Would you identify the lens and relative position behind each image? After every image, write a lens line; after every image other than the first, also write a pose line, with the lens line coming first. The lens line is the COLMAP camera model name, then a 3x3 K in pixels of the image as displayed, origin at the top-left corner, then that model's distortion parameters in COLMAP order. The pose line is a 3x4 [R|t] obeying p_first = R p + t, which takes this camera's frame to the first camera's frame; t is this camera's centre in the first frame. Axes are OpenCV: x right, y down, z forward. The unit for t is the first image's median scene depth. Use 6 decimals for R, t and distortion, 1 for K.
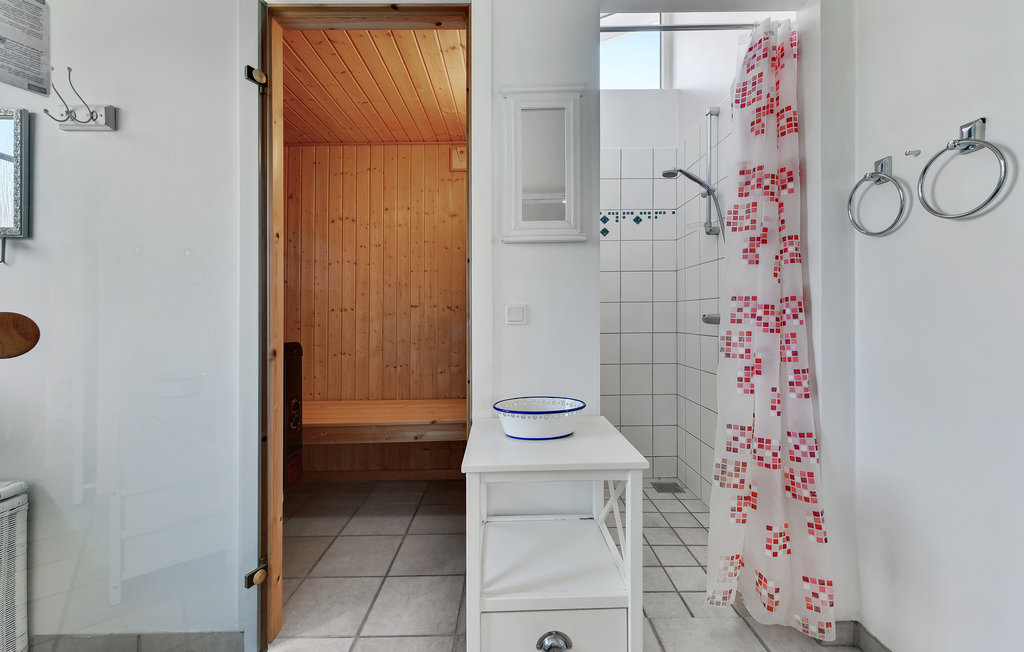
lens RADIAL K [[428.7, 0, 513.0], [0, 428.7, 311.0], [0, 0, 1]] dist [0.003165, 0.000265]
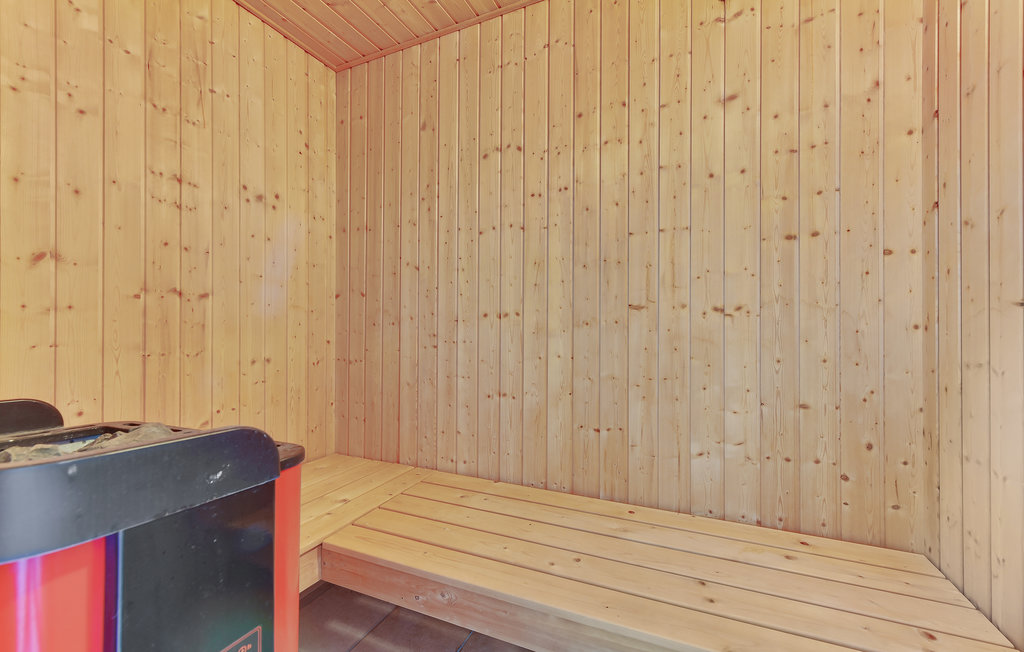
lens RADIAL K [[419.8, 0, 514.1], [0, 419.8, 317.8], [0, 0, 1]] dist [-0.001794, 0.001152]
pose [[0.913287, -0.000515, -0.407315, -0.164901], [0.000829, 0.999999, 0.000595, 0.000736], [0.407315, -0.000881, 0.913287, 0.519249]]
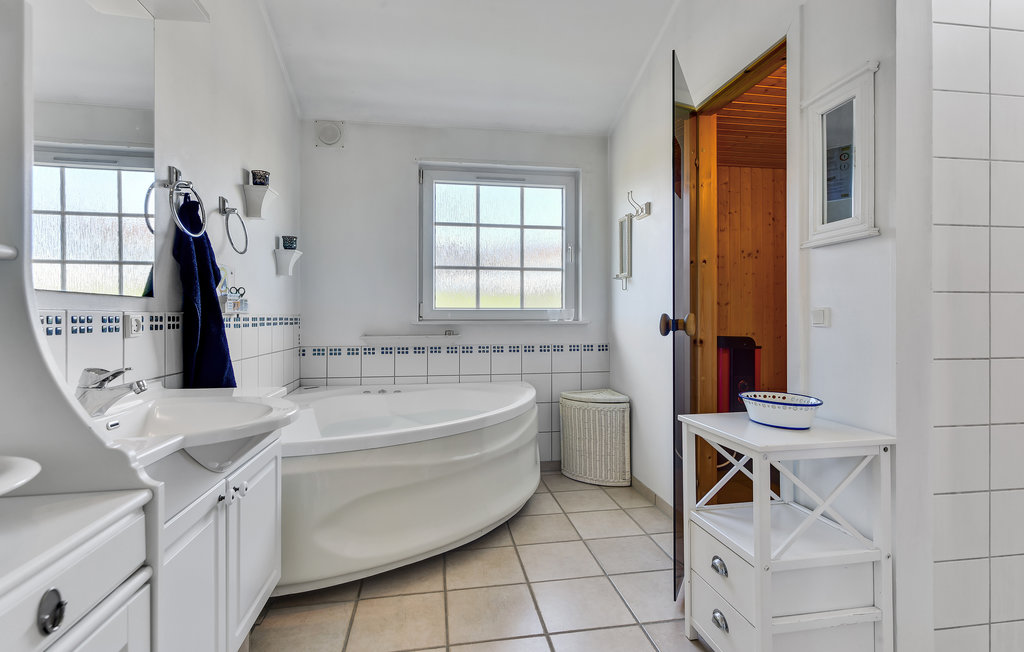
lens RADIAL K [[484.6, 0, 516.9], [0, 484.6, 315.6], [0, 0, 1]] dist [-0.004232, -0.000239]
pose [[0.166210, 0.005554, -0.986075, 0.492383], [0.003687, 0.999974, 0.006254, -0.002734], [0.986083, -0.004675, 0.166185, 0.048148]]
